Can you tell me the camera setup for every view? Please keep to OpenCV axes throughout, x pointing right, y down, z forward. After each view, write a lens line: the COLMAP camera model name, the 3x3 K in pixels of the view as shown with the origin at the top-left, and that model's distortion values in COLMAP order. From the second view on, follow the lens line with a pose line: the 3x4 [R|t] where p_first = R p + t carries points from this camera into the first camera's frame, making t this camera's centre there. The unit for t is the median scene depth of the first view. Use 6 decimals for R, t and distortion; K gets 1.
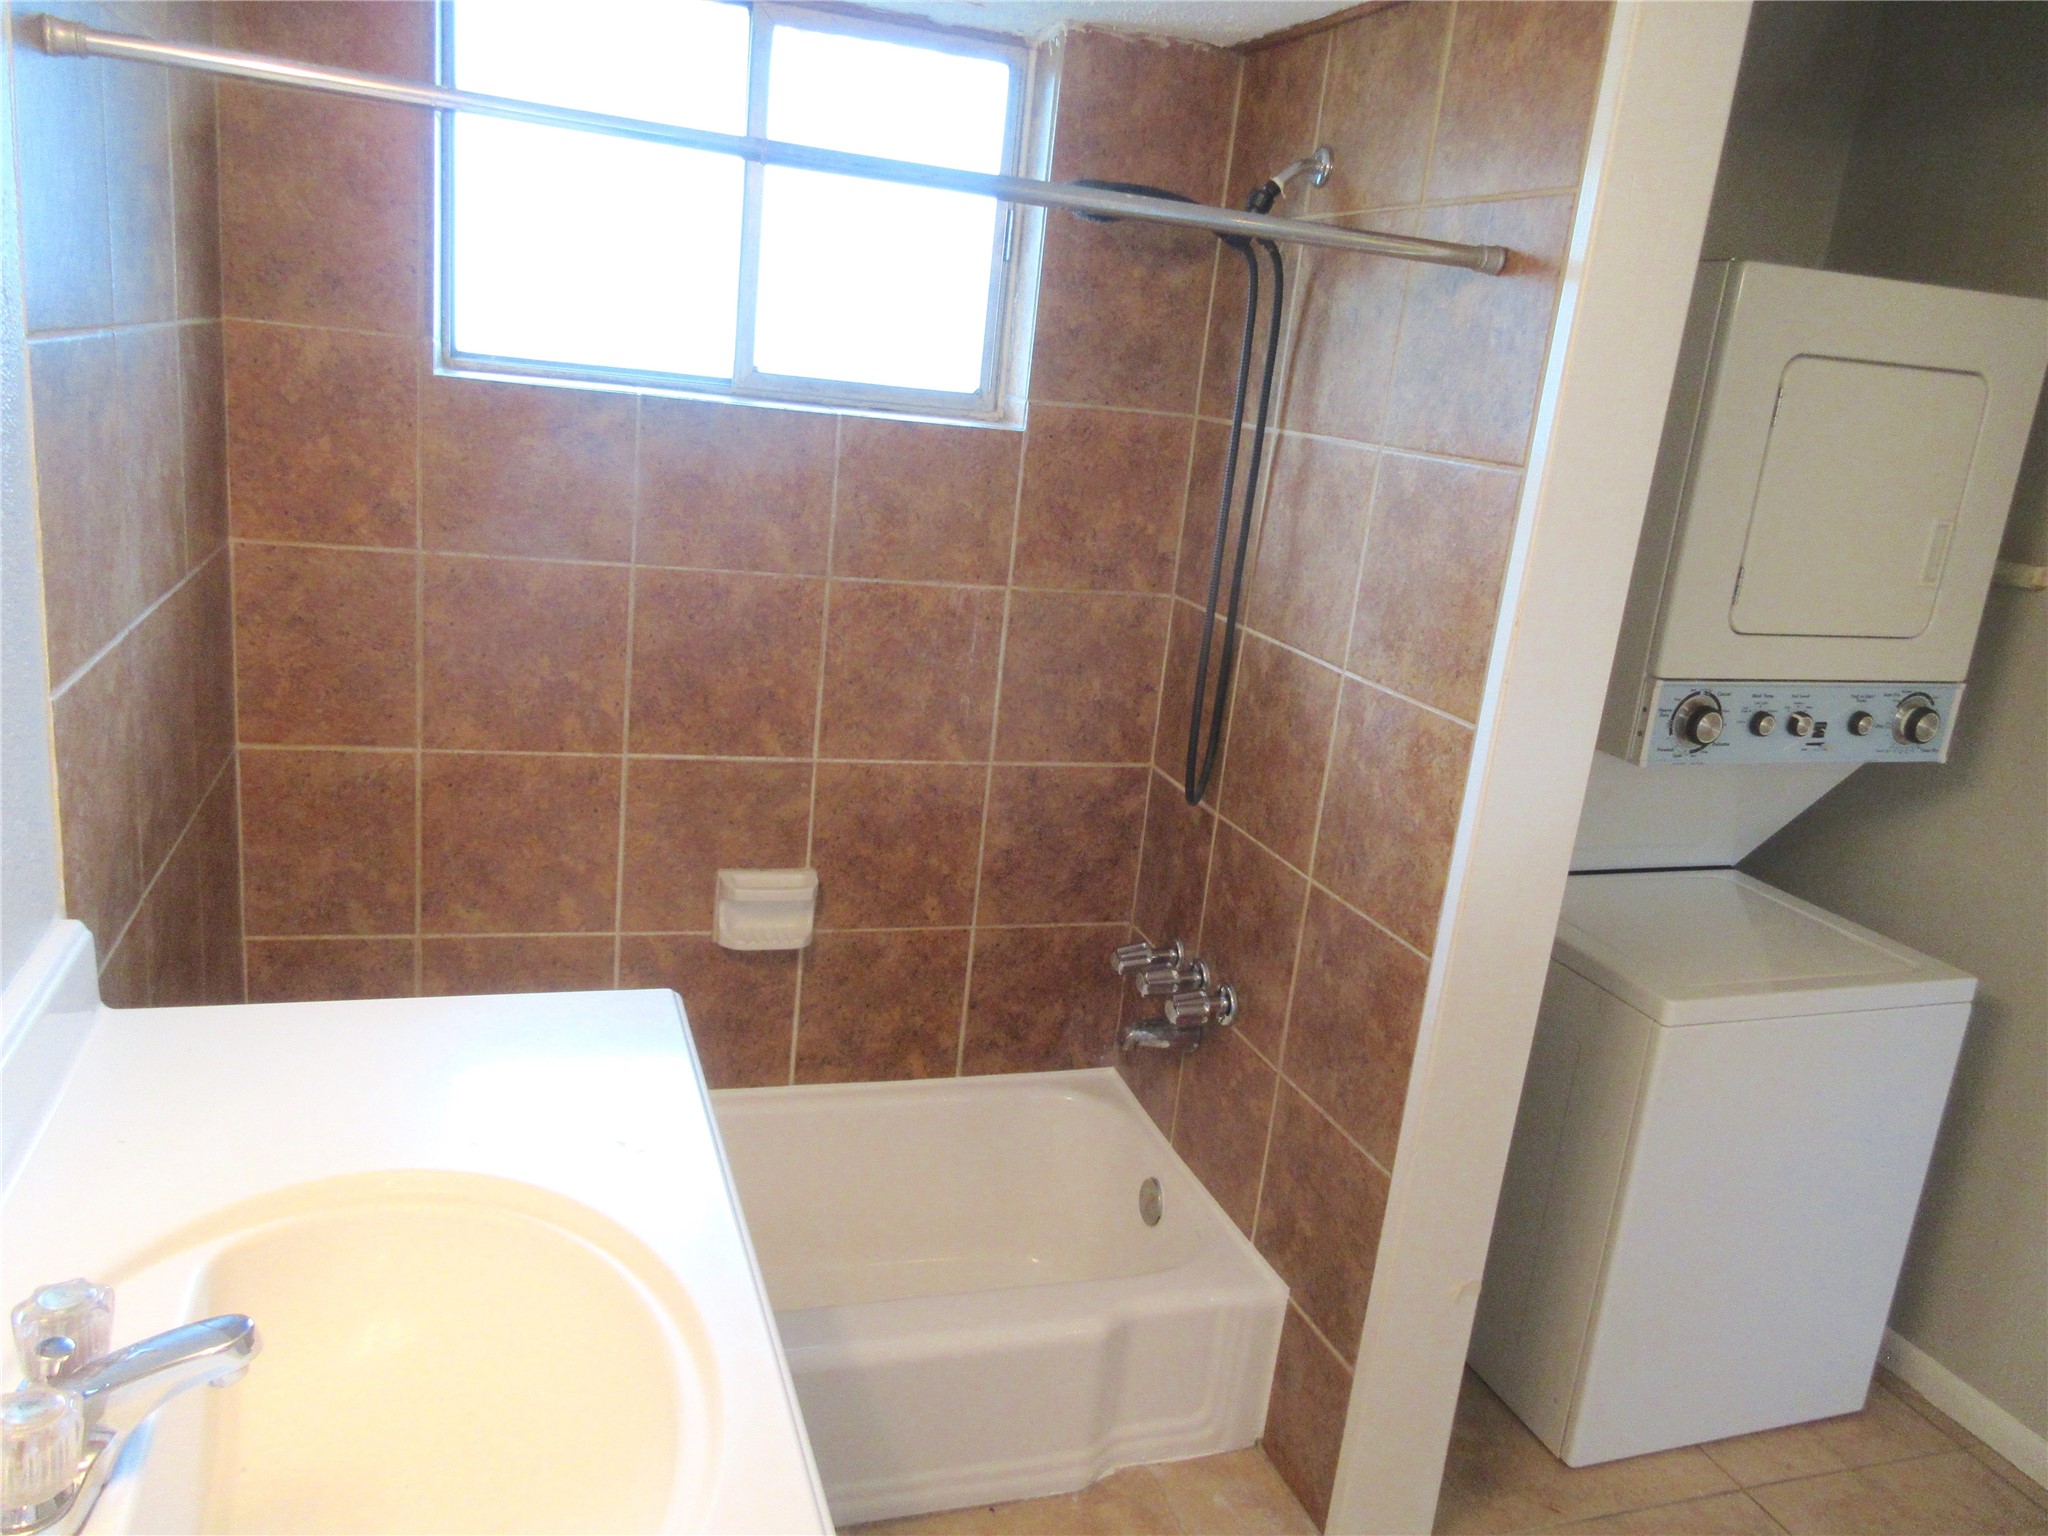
lens RADIAL K [[1513.6, 0, 1024.0], [0, 1513.6, 768.0], [0, 0, 1]] dist [0.004426, -0.011650]
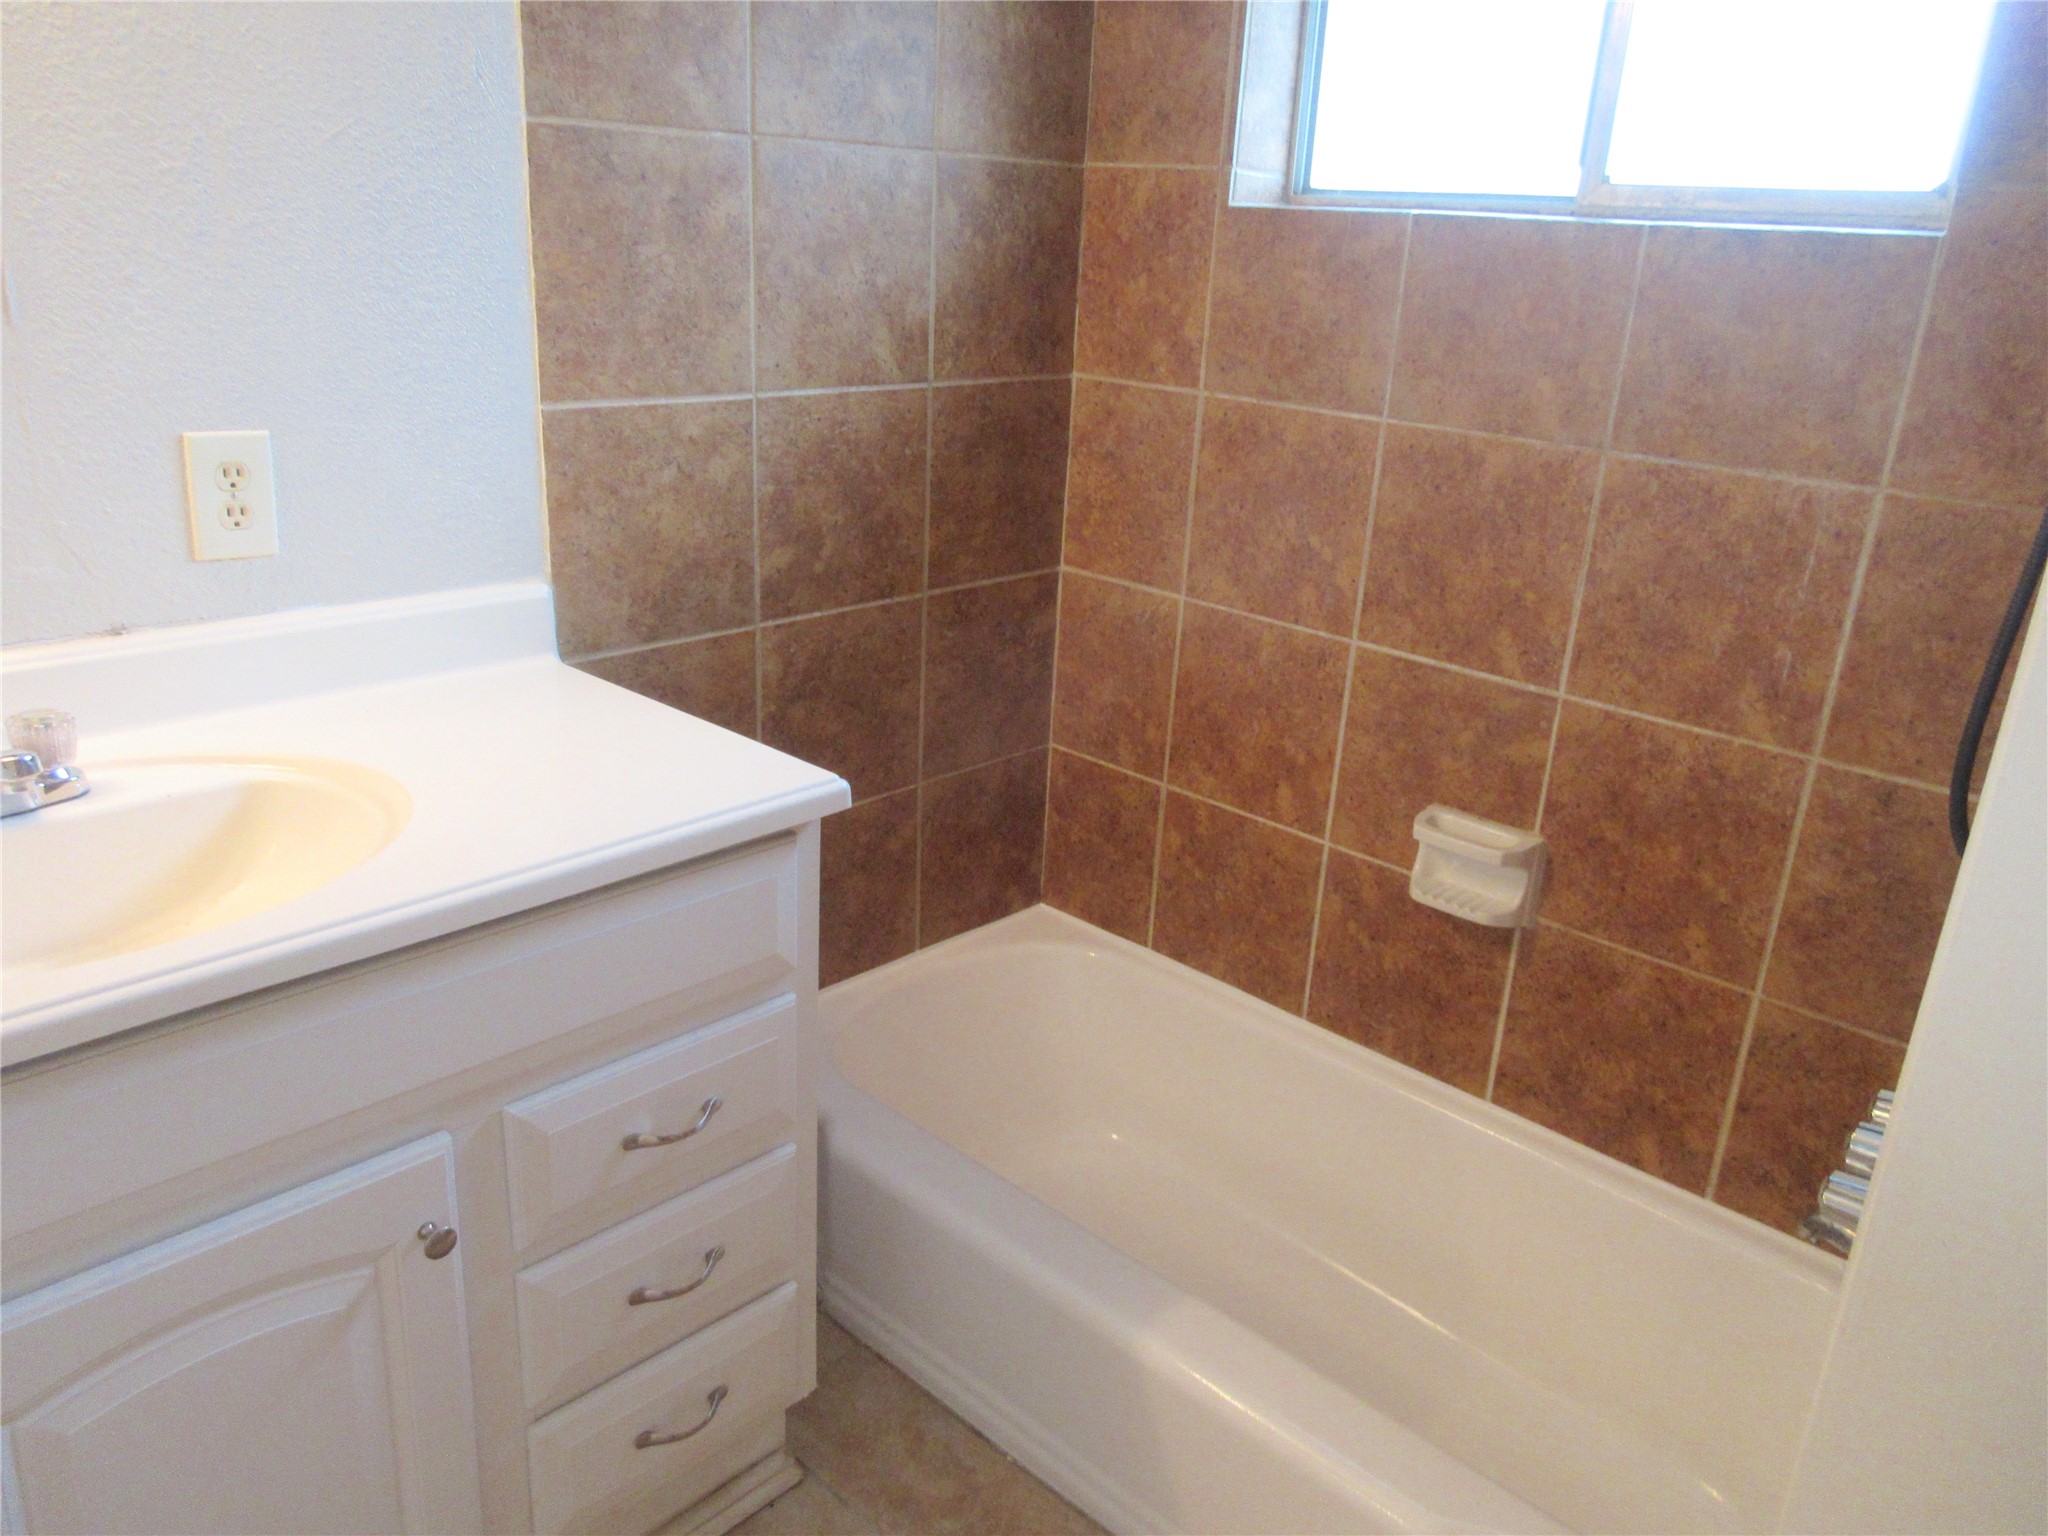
lens RADIAL K [[1513.6, 0, 1024.0], [0, 1513.6, 768.0], [0, 0, 1]] dist [0.004426, -0.011650]
pose [[0.483835, 0.220614, -0.846896, 0.395324], [-0.228861, 0.965926, 0.120872, 0.000022], [0.844705, 0.135339, 0.517839, 0.389880]]
